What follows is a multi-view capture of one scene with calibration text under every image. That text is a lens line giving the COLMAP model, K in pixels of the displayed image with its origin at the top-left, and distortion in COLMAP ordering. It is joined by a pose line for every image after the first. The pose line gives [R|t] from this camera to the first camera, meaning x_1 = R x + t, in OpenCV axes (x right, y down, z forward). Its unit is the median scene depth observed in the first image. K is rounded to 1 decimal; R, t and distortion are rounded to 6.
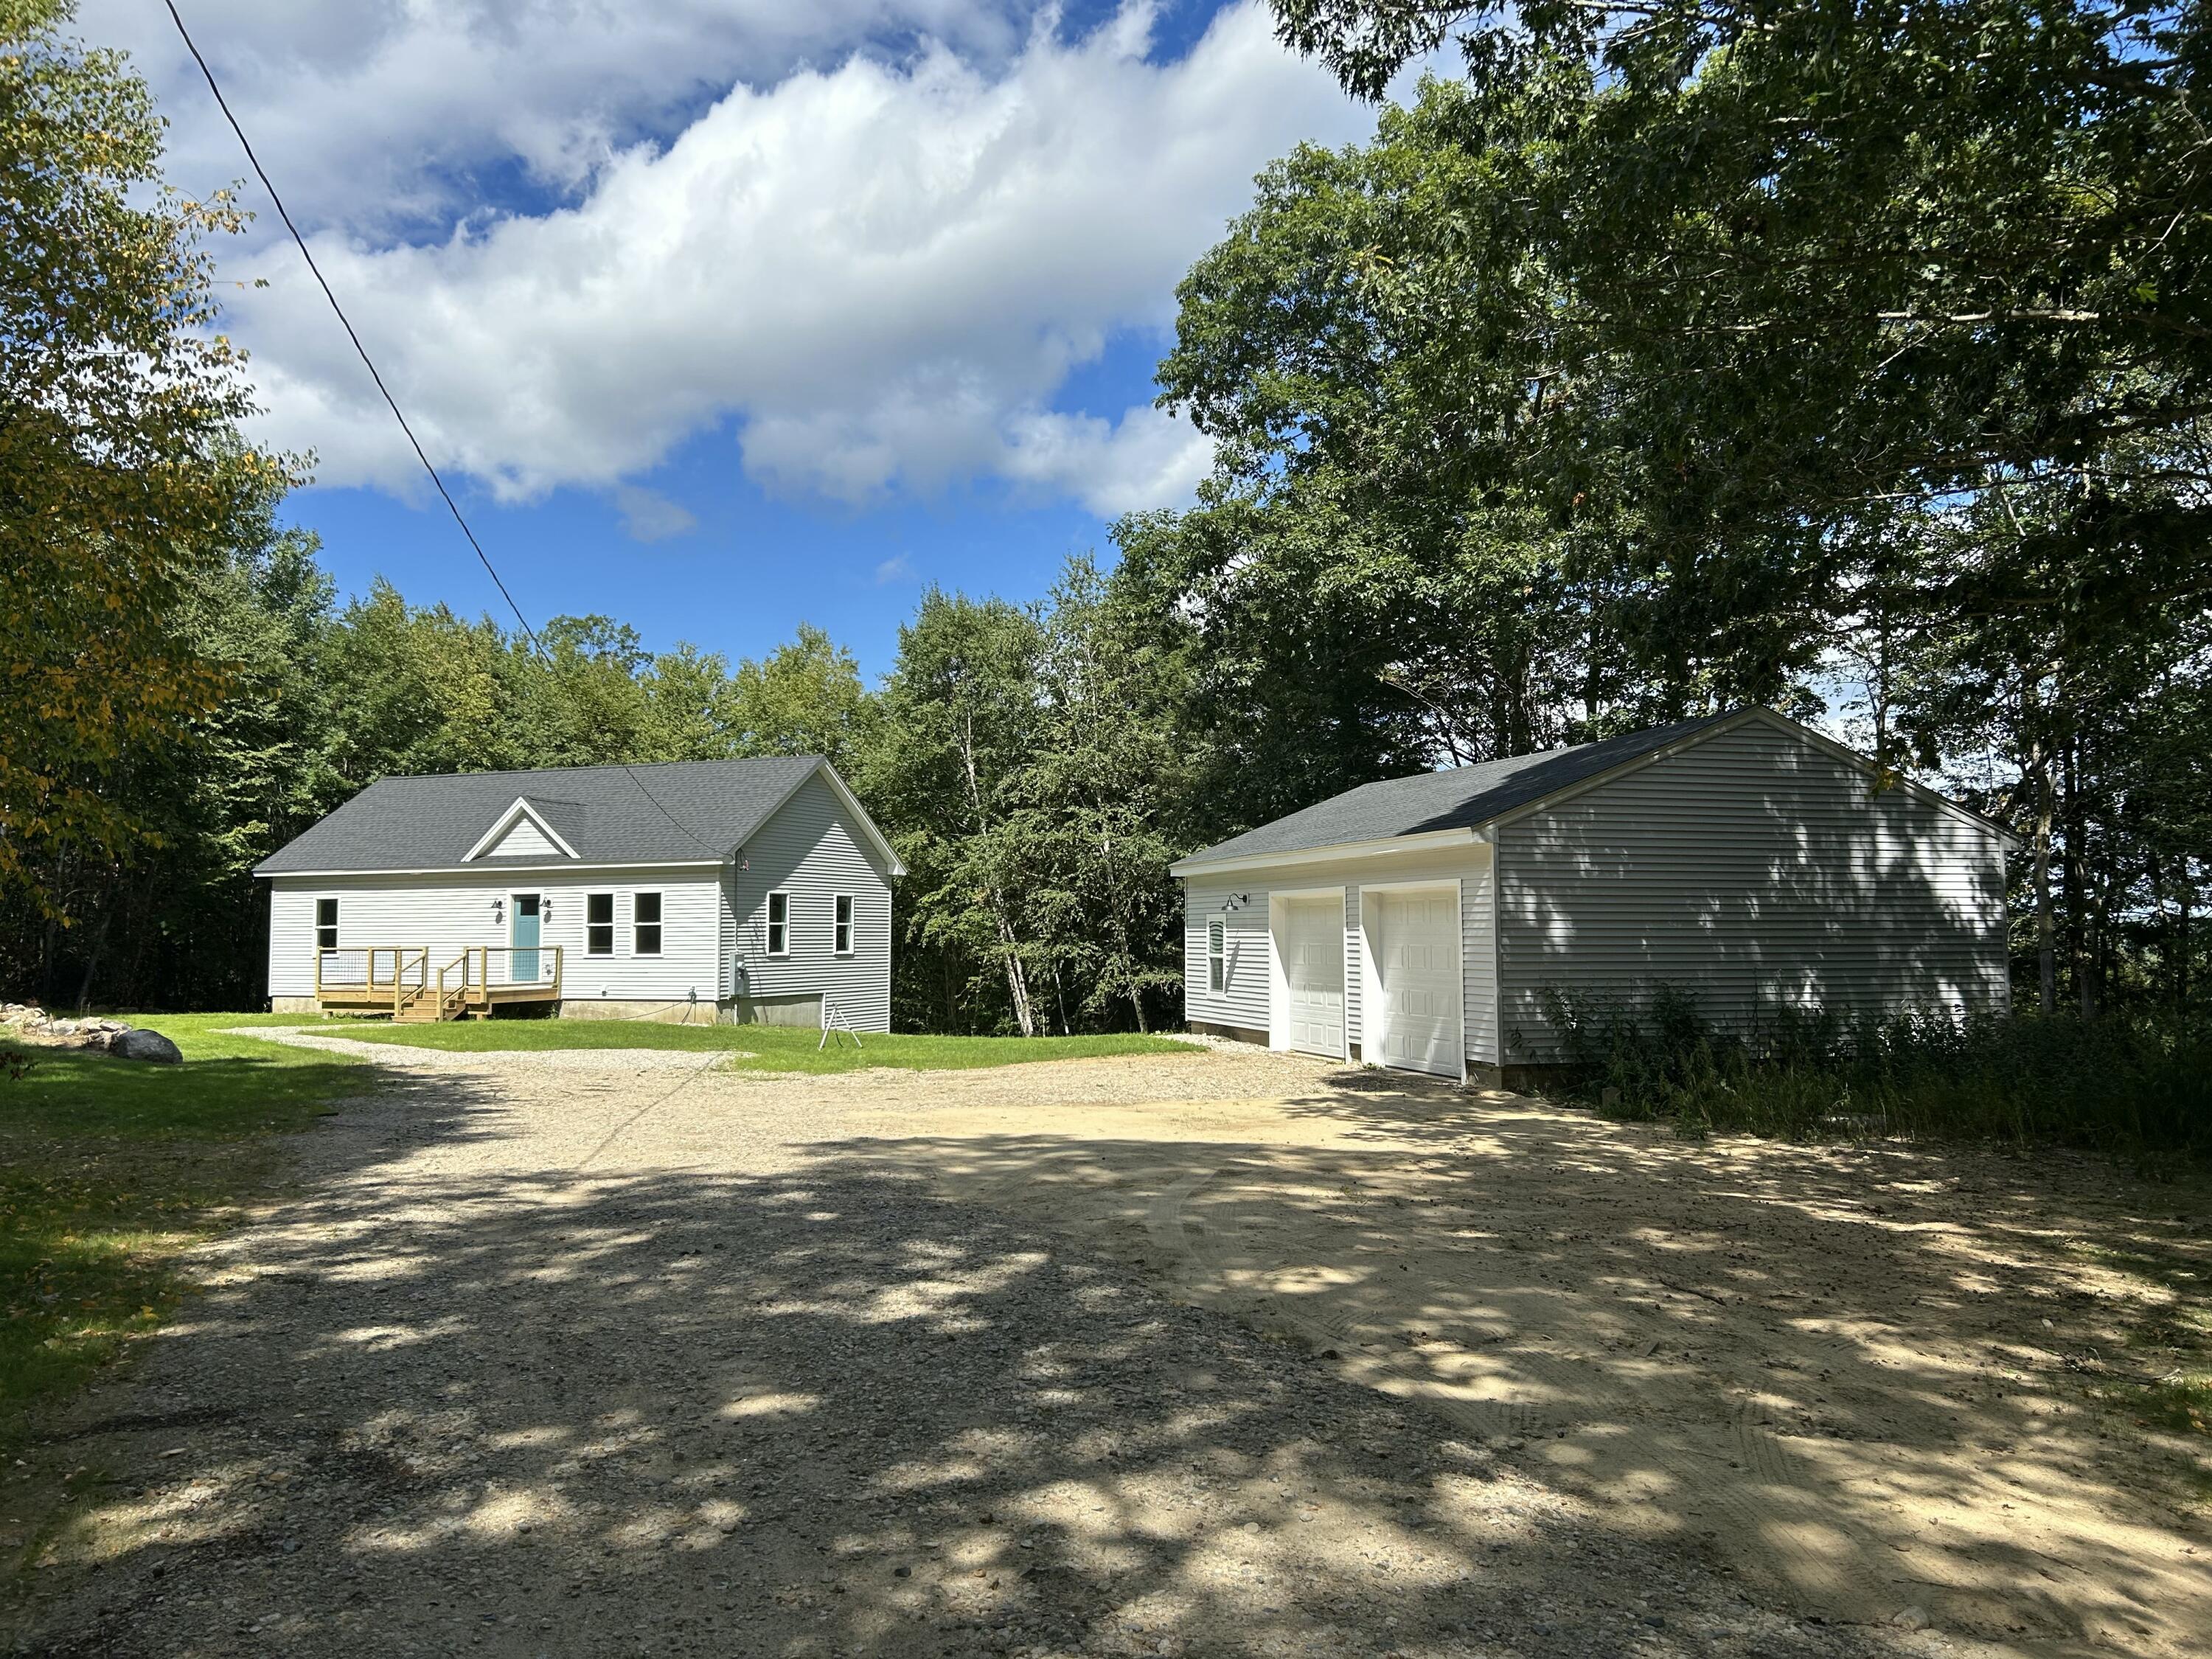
lens RADIAL K [[1630.7, 0, 1106.0], [0, 1630.7, 829.5], [0, 0, 1]] dist [0.095655, -0.156946]
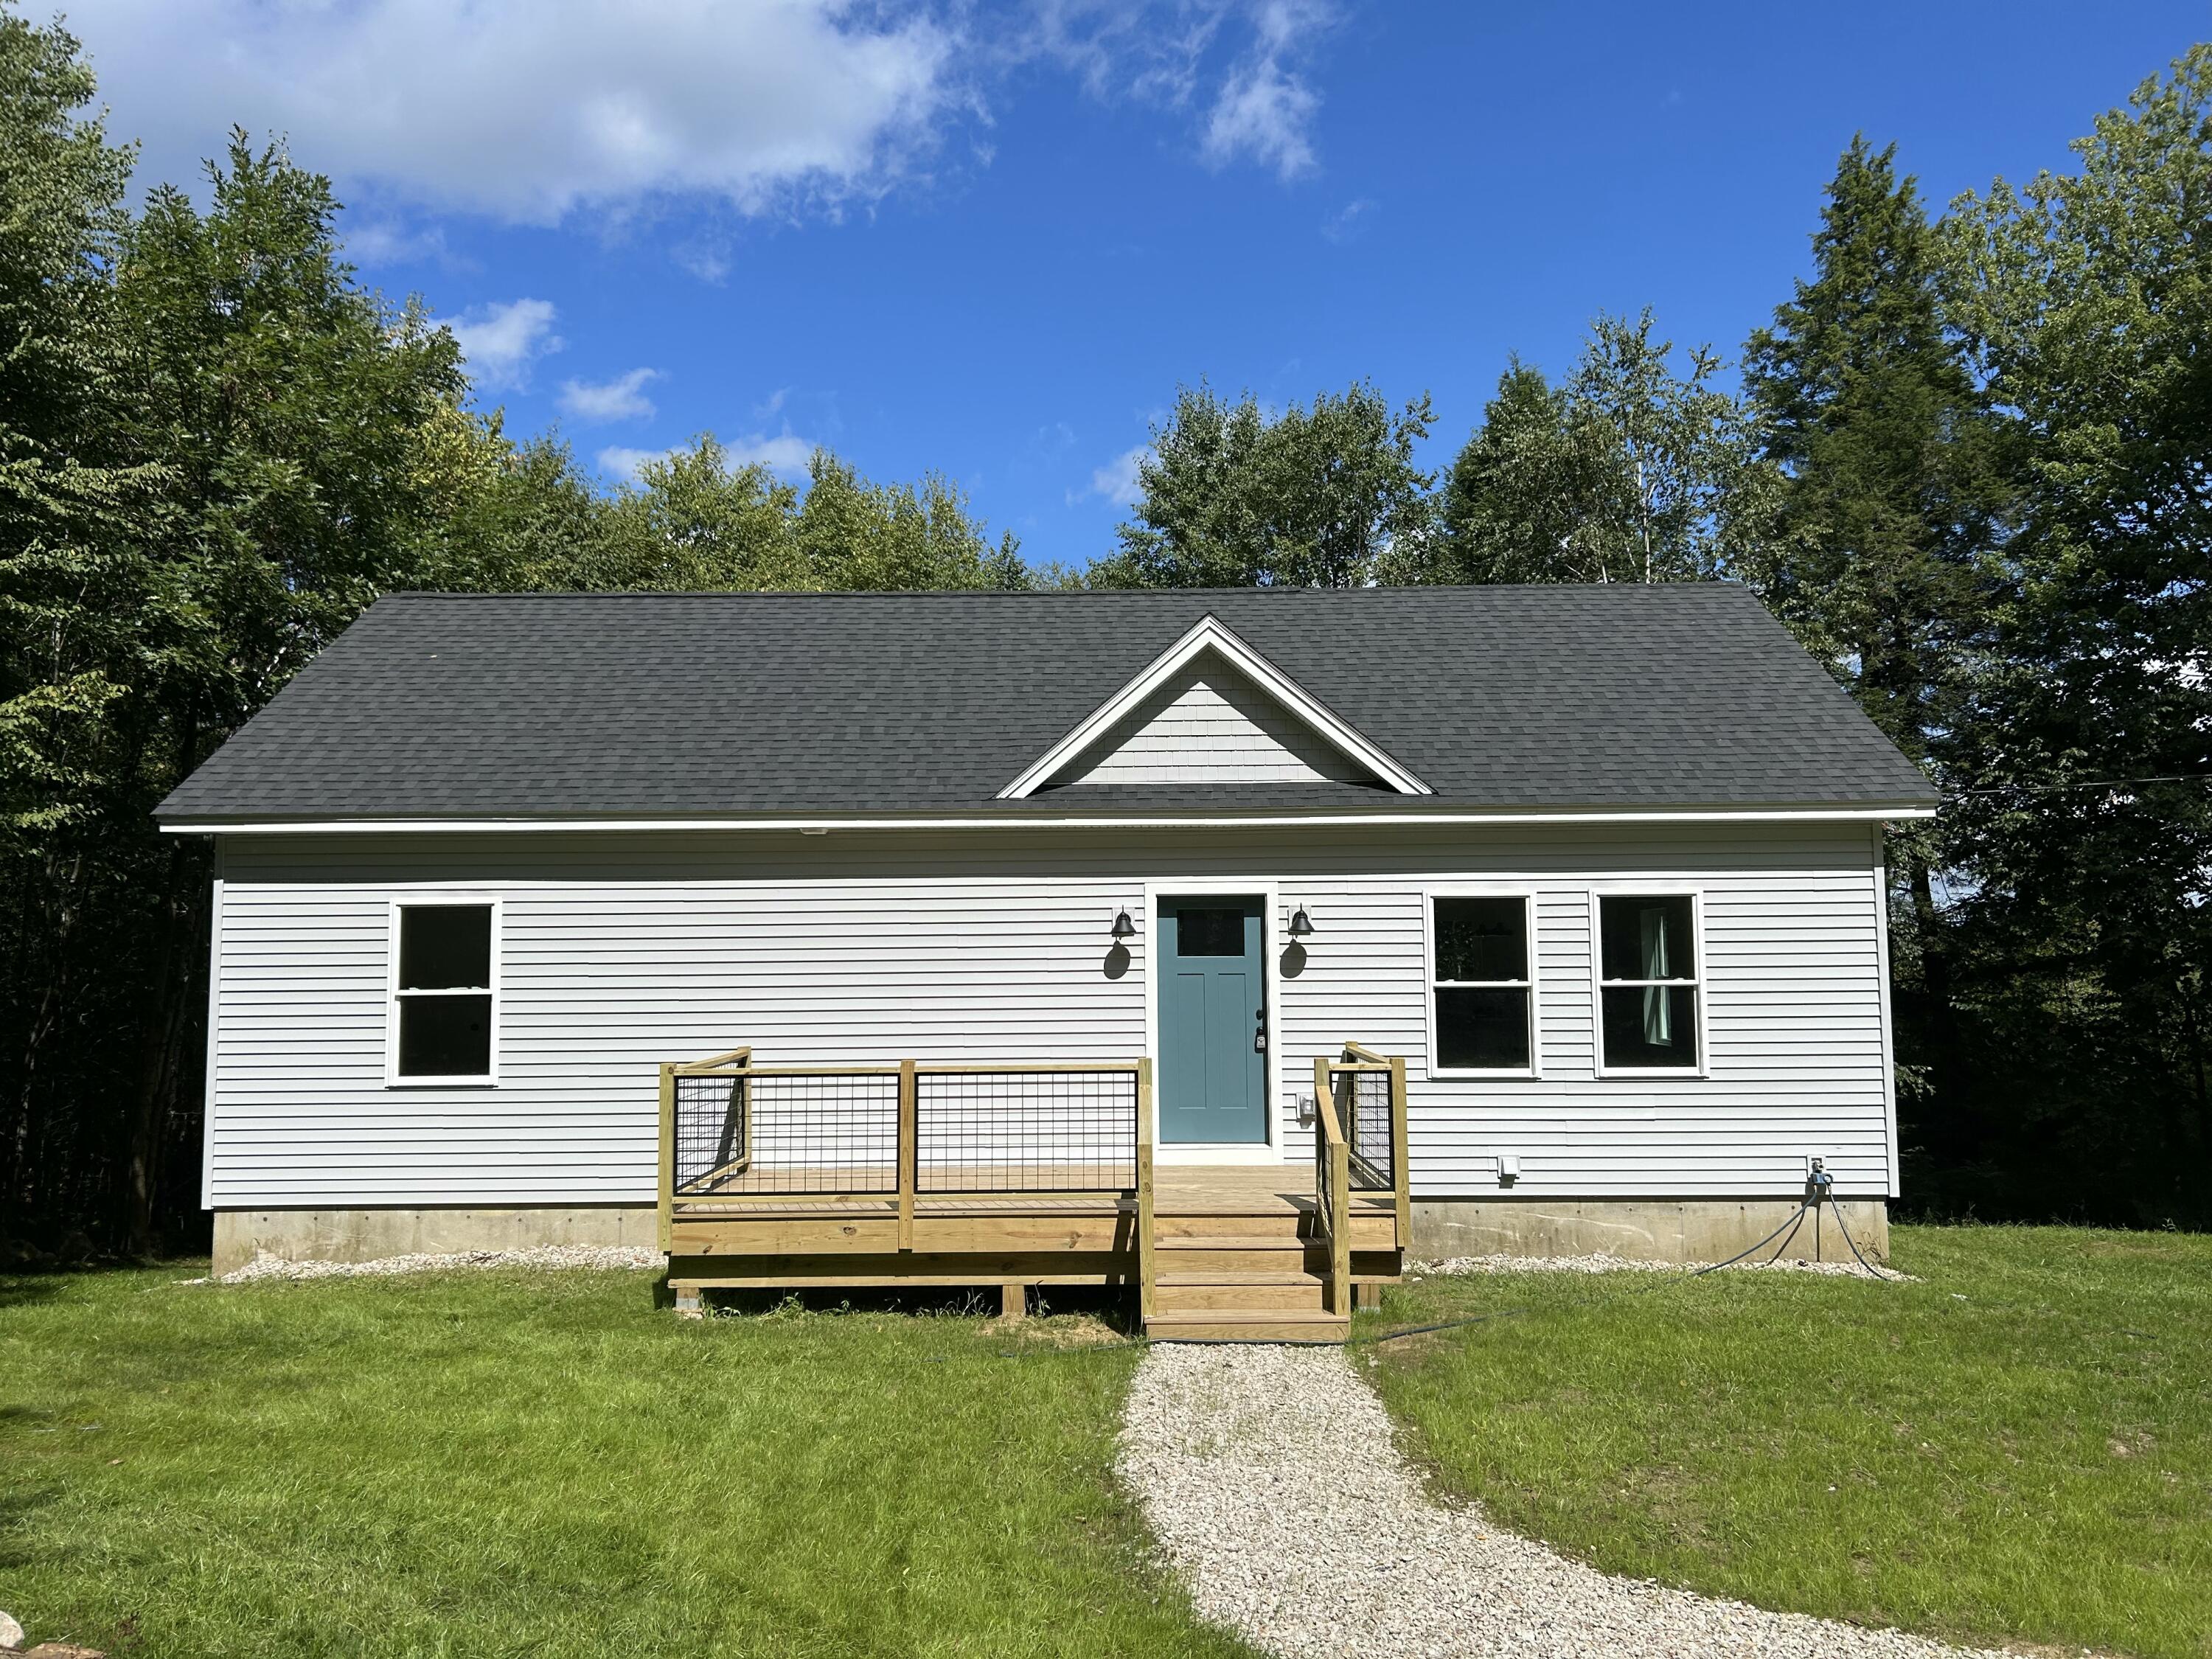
lens RADIAL K [[1630.7, 0, 1106.0], [0, 1630.7, 829.5], [0, 0, 1]] dist [0.095655, -0.156946]
pose [[0.919362, 0.034852, 0.391867, -0.519753], [-0.021623, 0.999039, -0.038123, 0.039651], [-0.392819, 0.026576, 0.919232, 0.703228]]
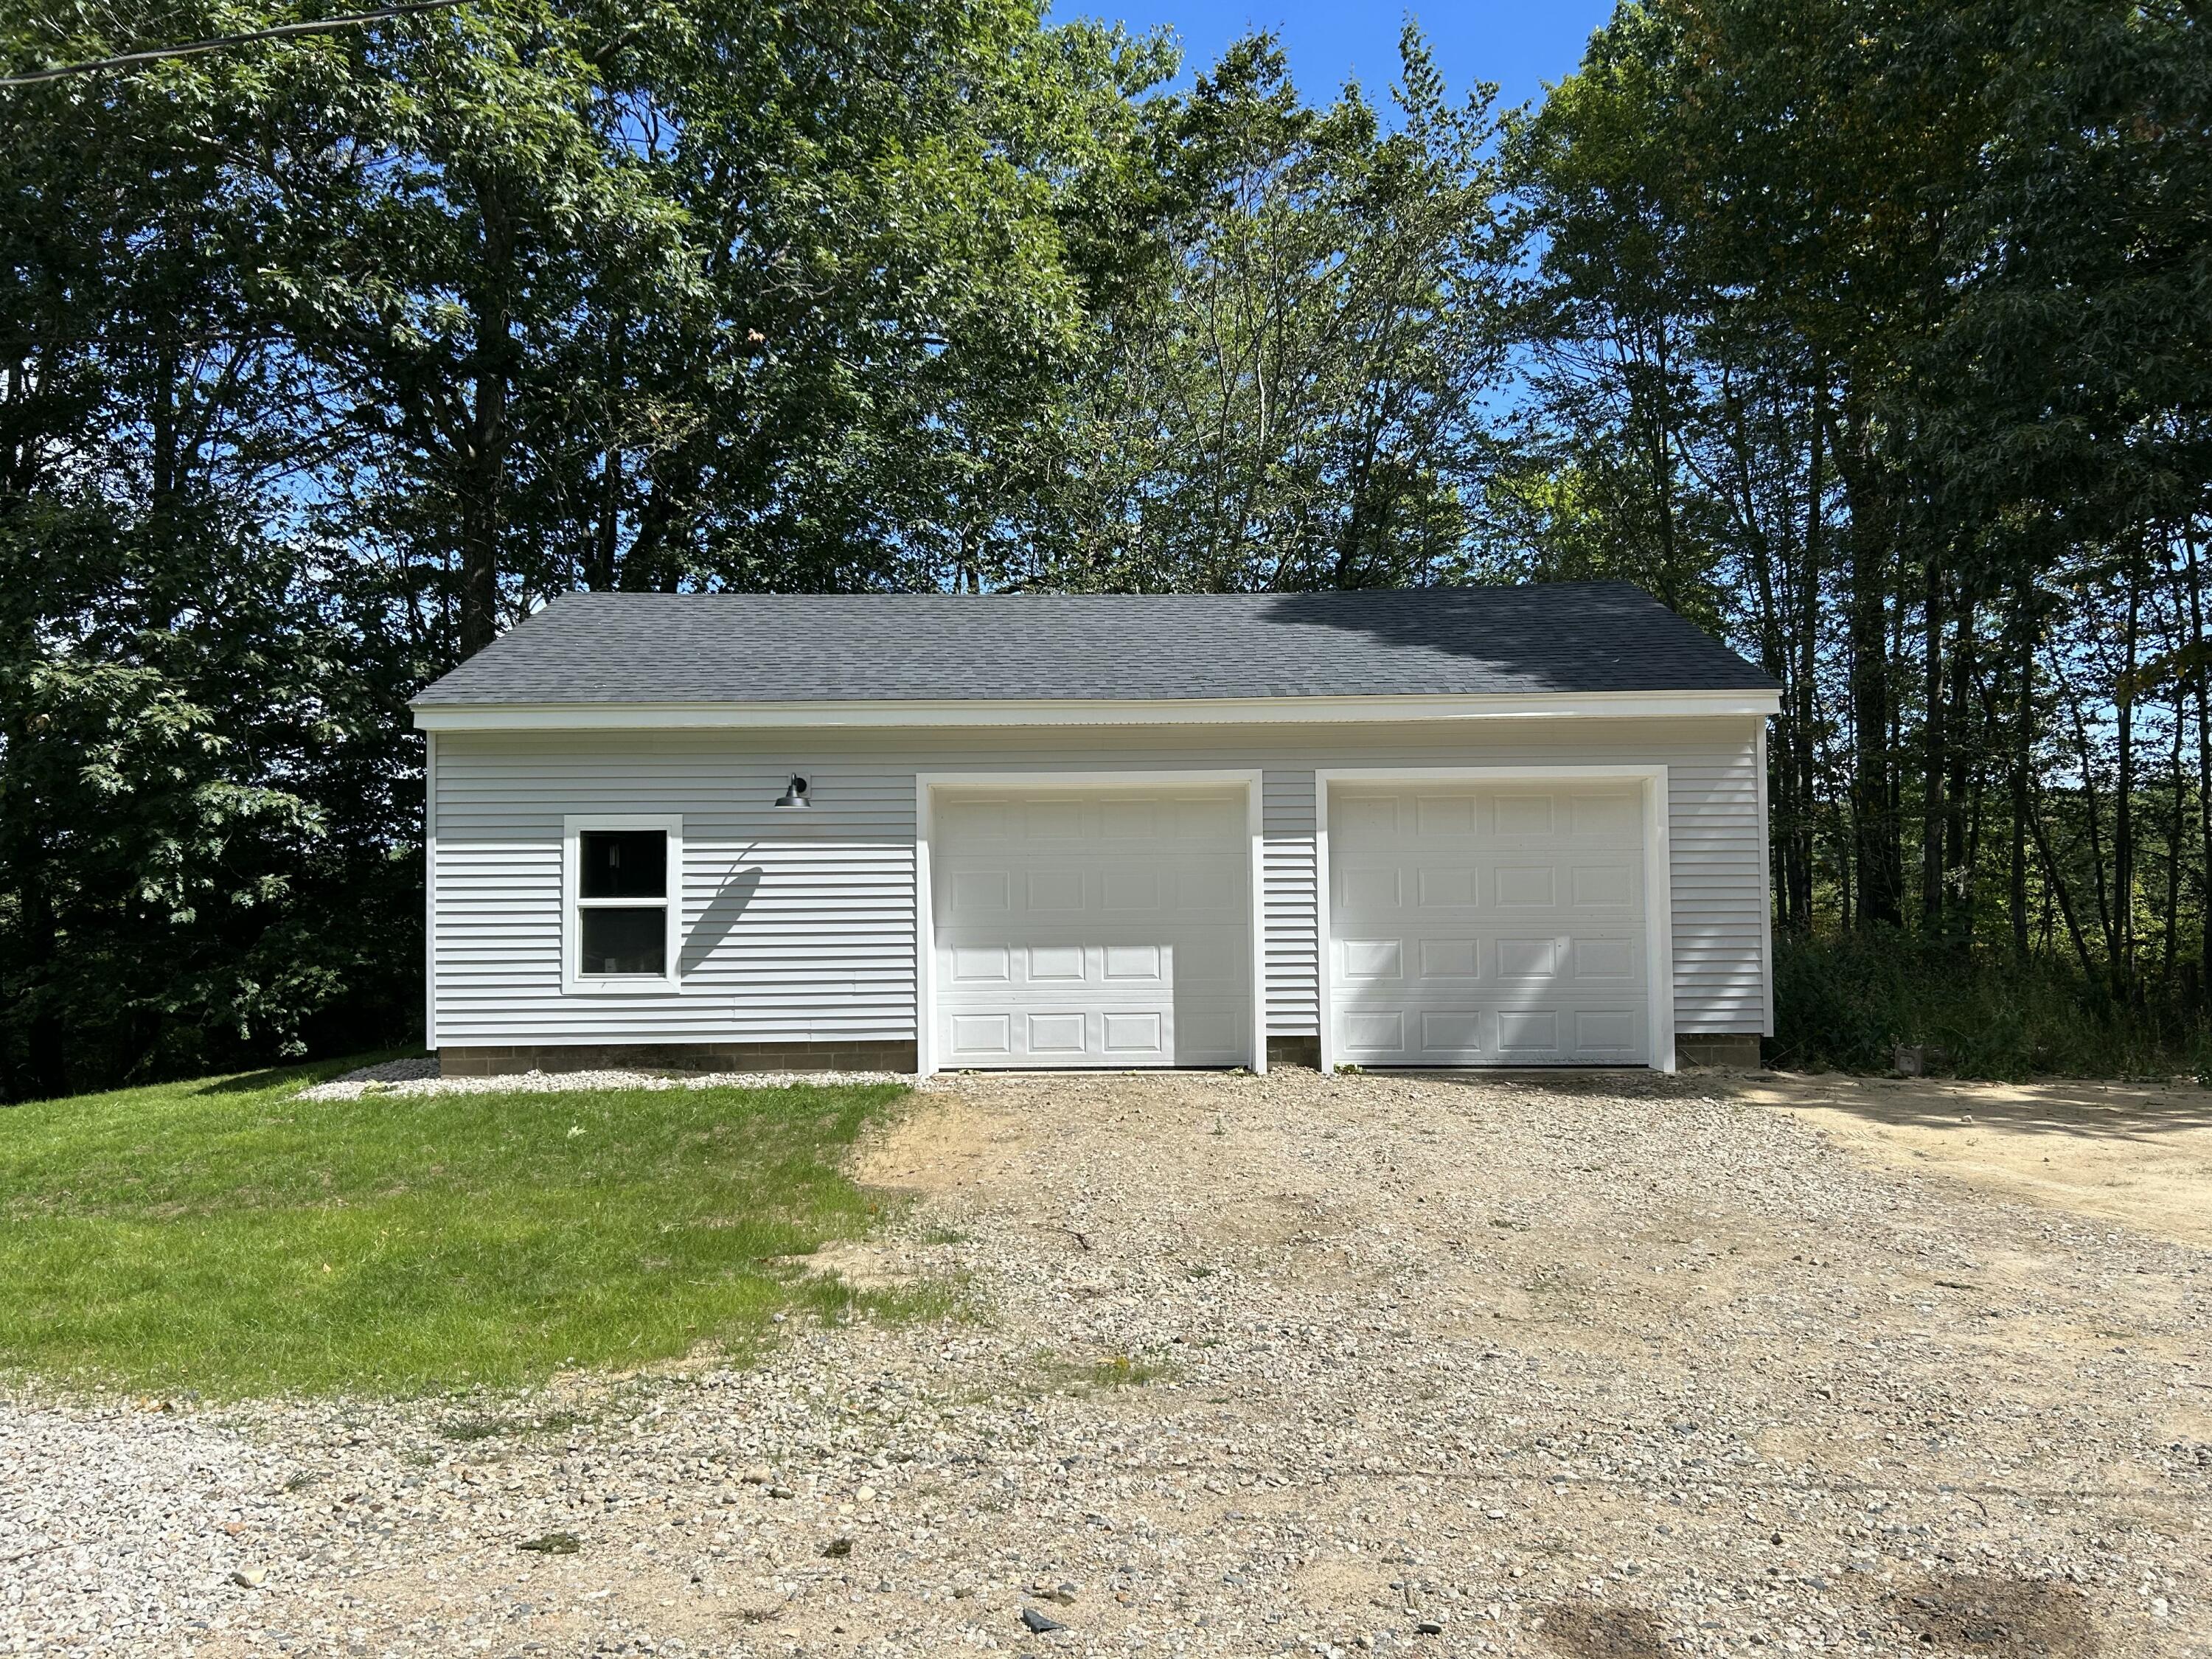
lens RADIAL K [[1655.2, 0, 1102.0], [0, 1655.2, 839.8], [0, 0, 1]] dist [0.054729, -0.067015]
pose [[0.287353, 0.033086, 0.957253, -0.270039], [-0.046849, 0.998693, -0.020454, 0.047379], [-0.956678, -0.038969, 0.288527, 0.545053]]
